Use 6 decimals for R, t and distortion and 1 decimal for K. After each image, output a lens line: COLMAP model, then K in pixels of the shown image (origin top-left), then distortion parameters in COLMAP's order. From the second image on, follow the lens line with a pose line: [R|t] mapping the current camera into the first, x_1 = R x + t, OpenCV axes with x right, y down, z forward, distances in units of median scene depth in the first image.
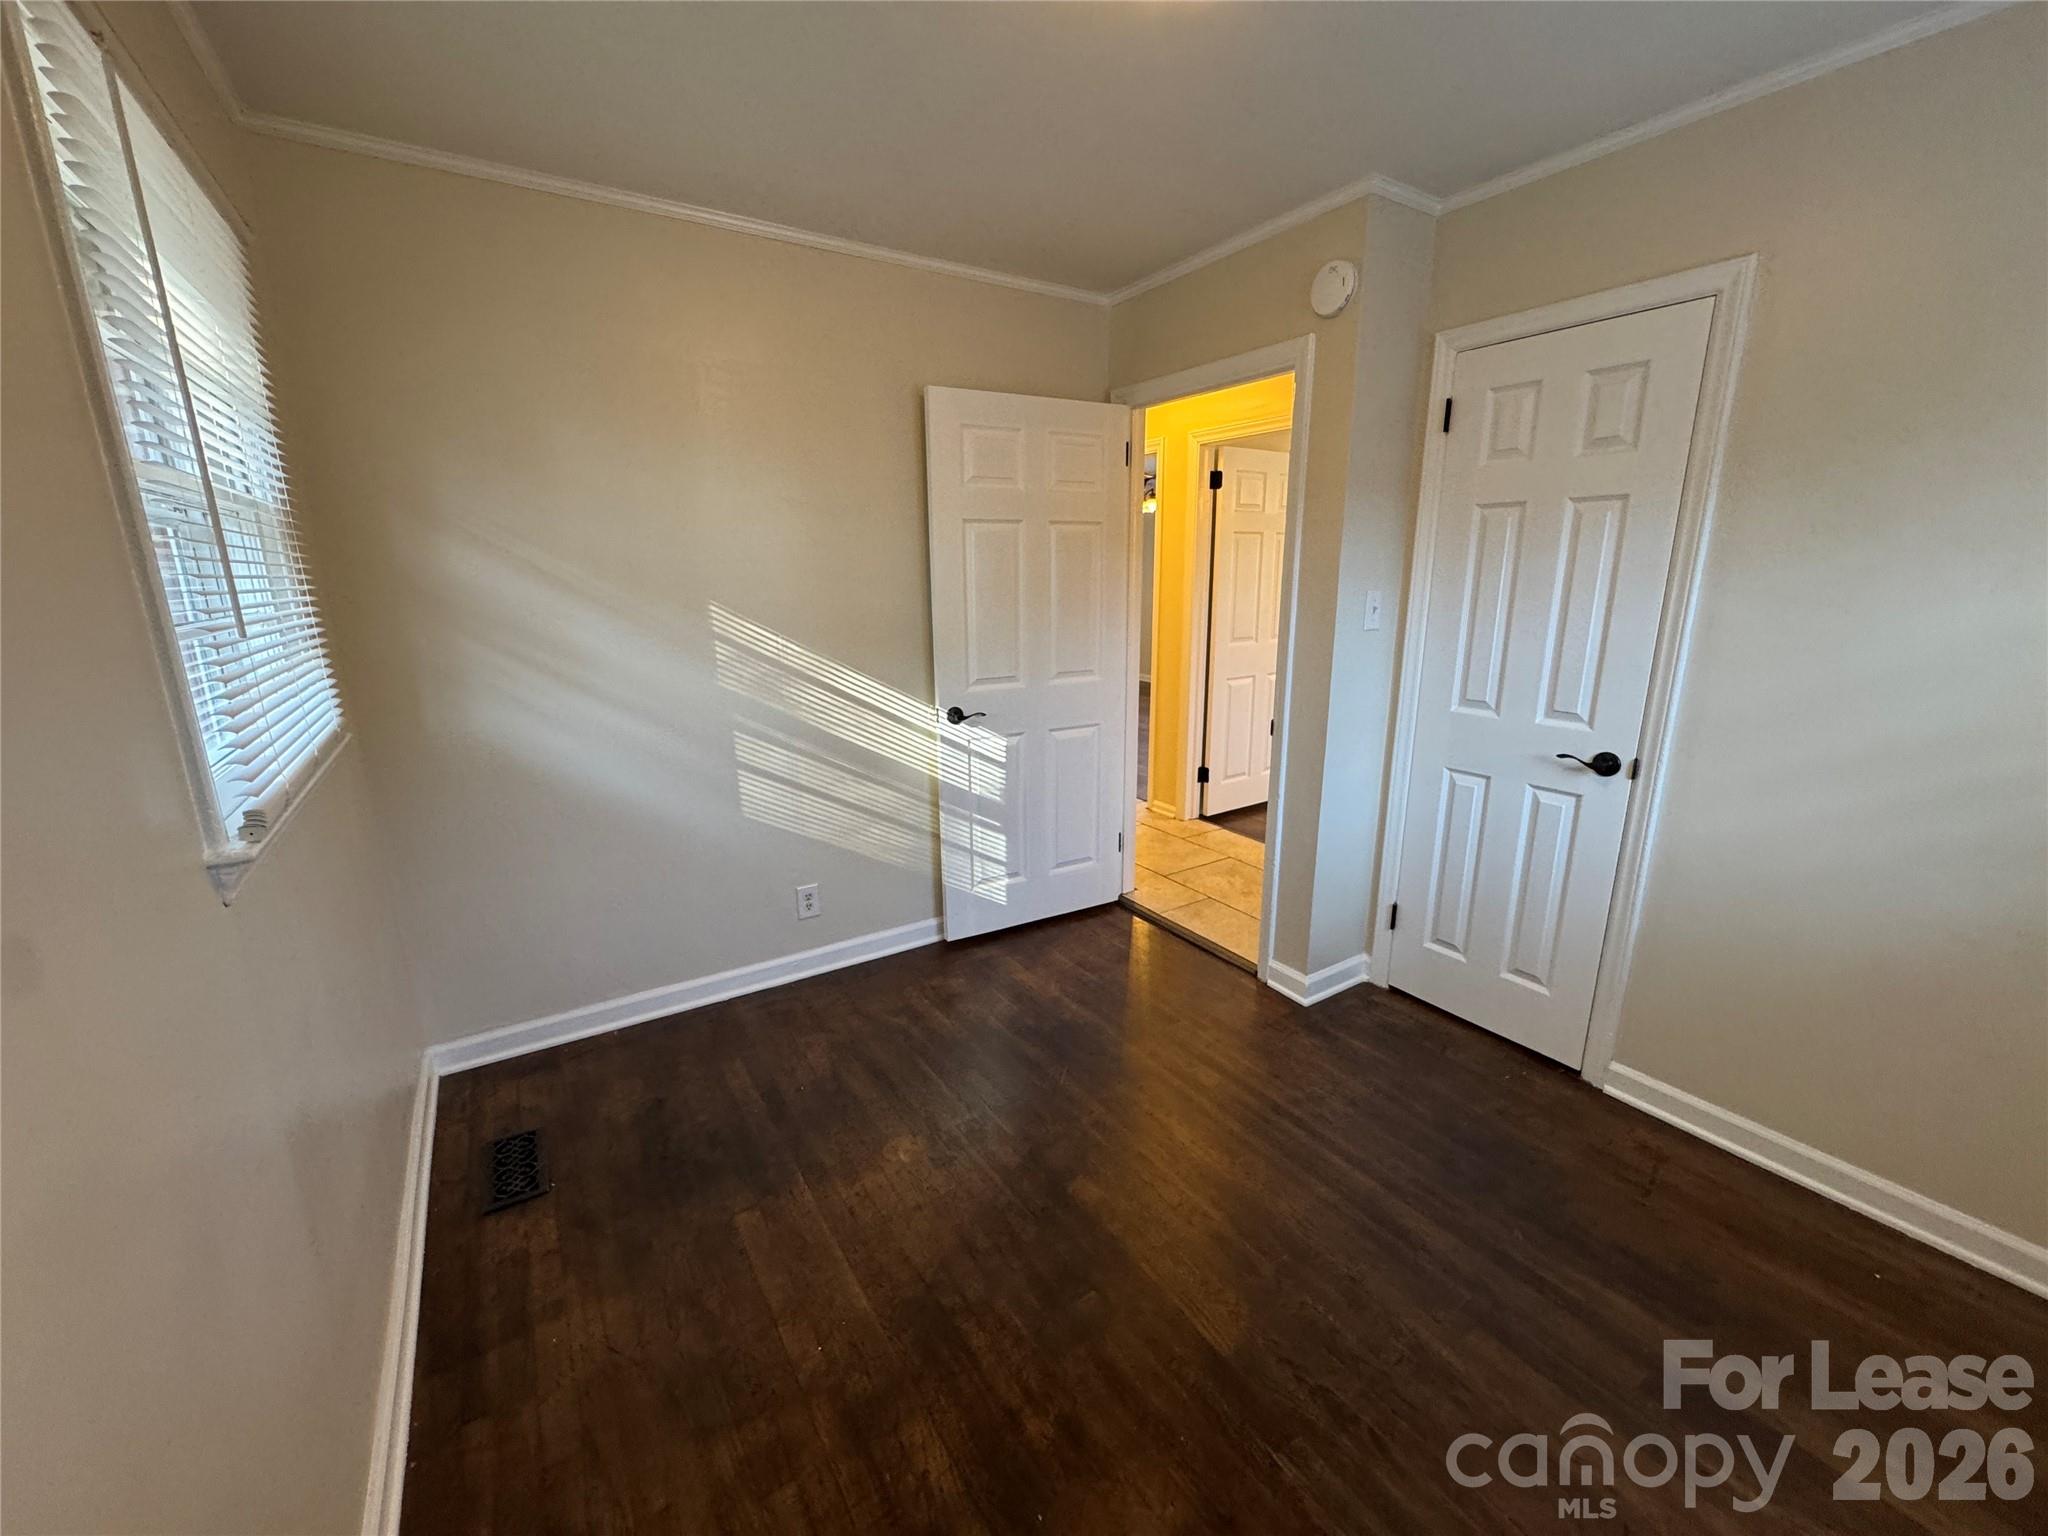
lens RADIAL K [[815.2, 0, 1023.6], [0, 815.2, 764.1], [0, 0, 1]] dist [-0.001277, -0.000272]
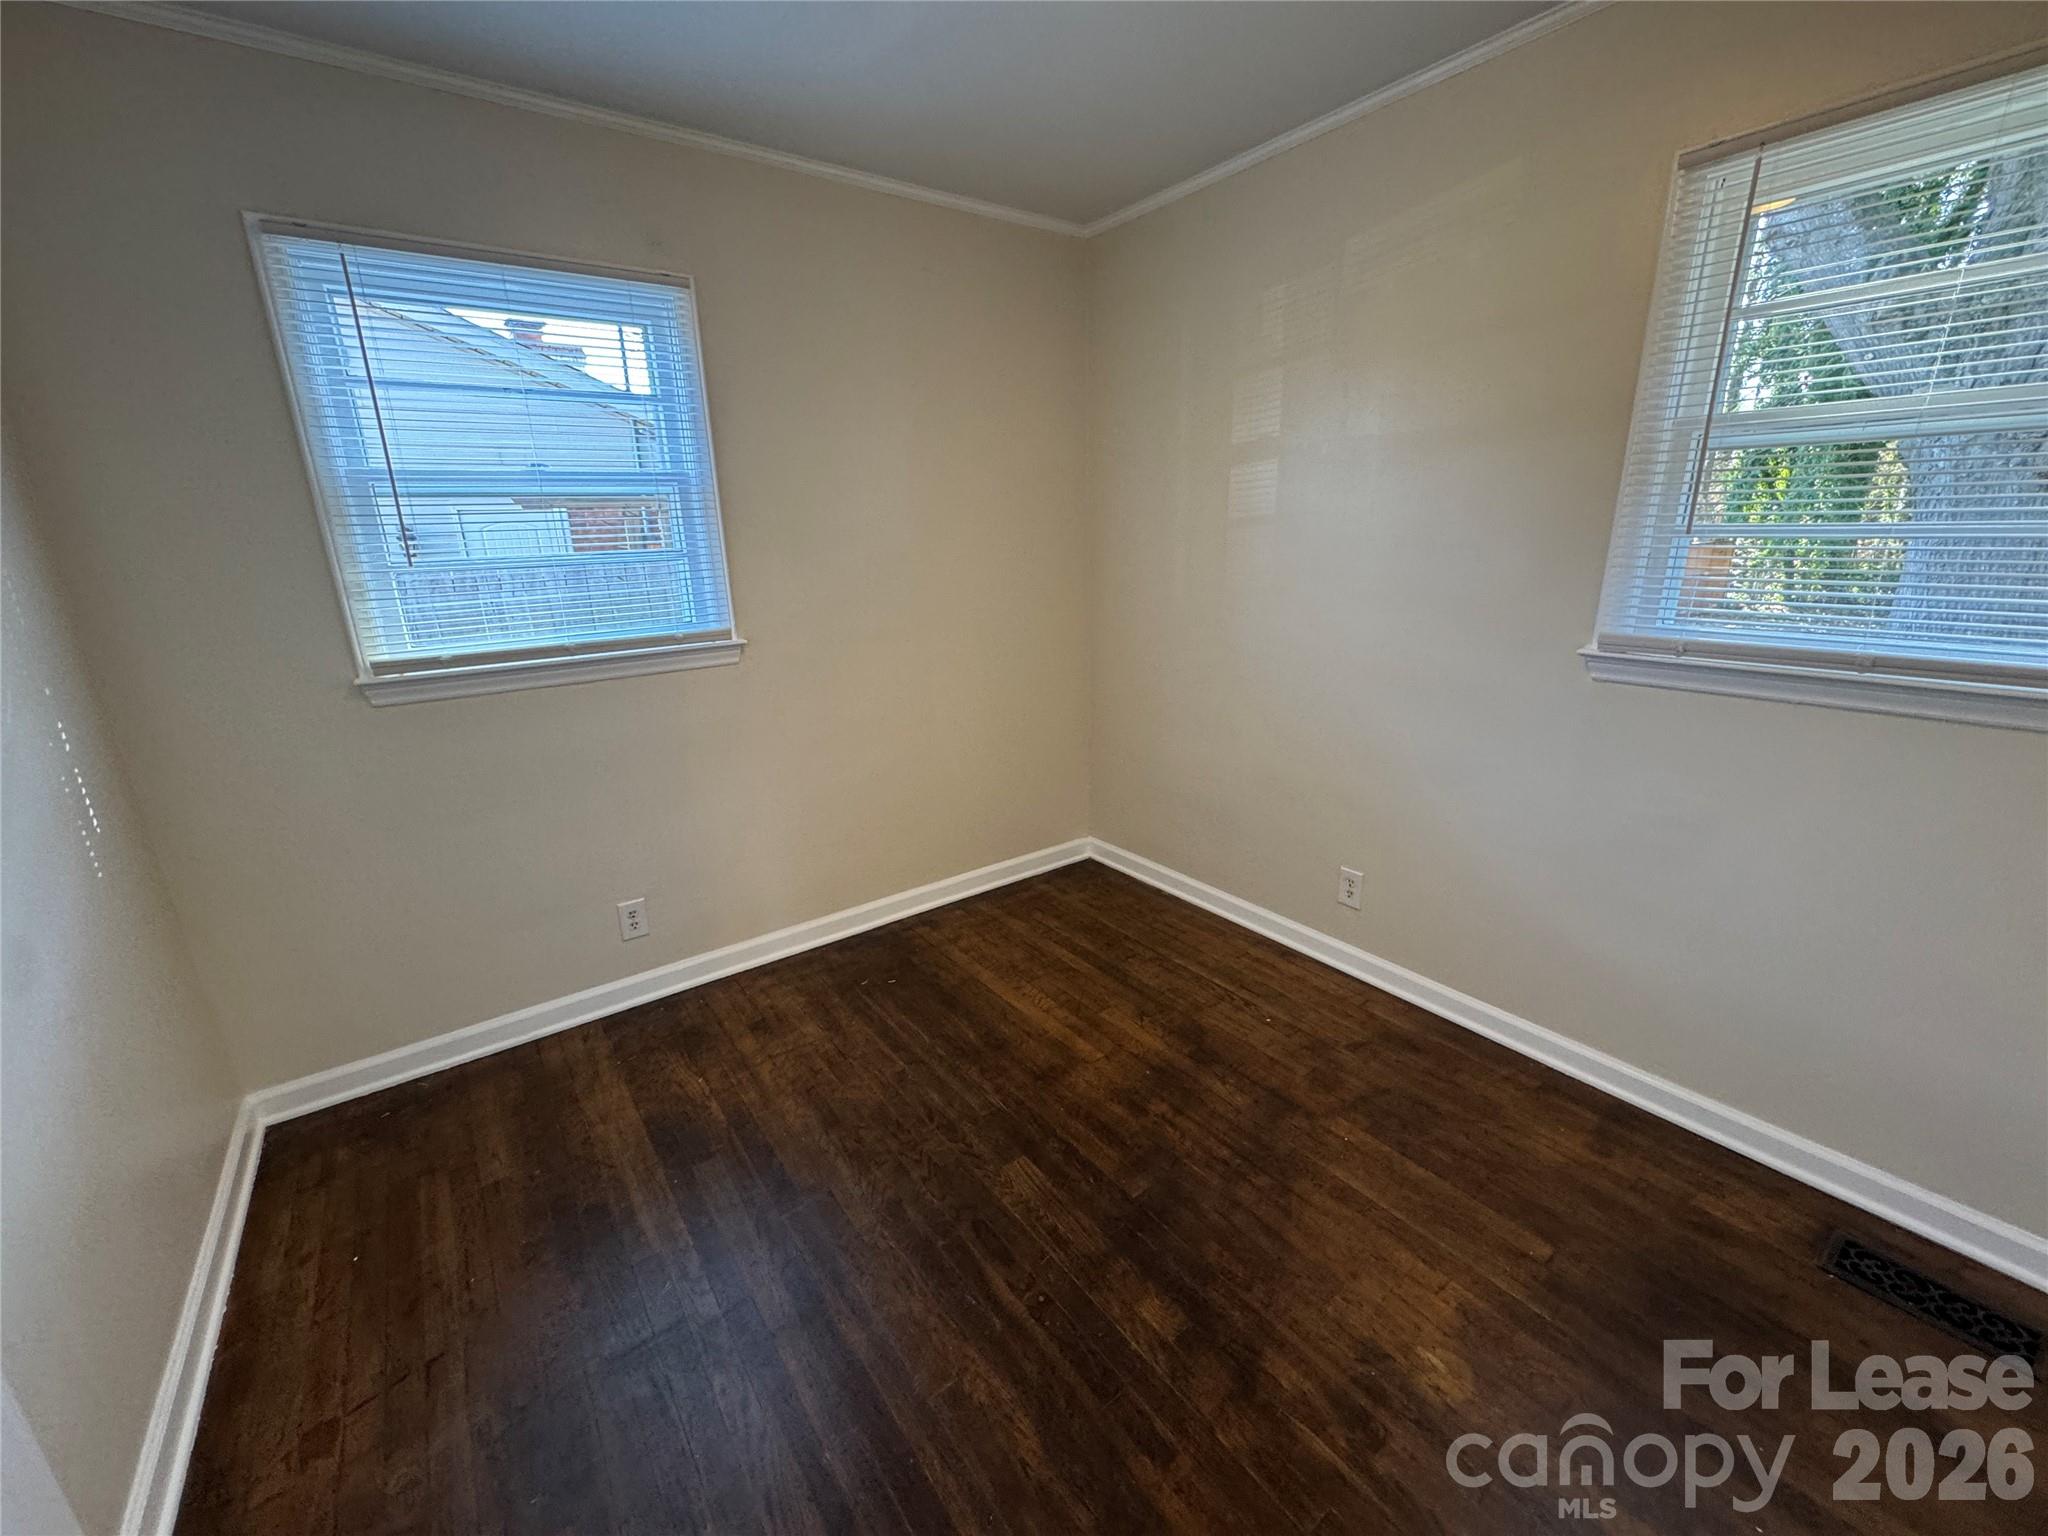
lens RADIAL K [[815.2, 0, 1023.6], [0, 815.2, 764.1], [0, 0, 1]] dist [-0.001277, -0.000272]
pose [[-0.997453, 0.052664, -0.048106, 0.225379], [0.021540, 0.865345, 0.500713, -0.341427], [0.067998, 0.498402, -0.864275, 1.462666]]
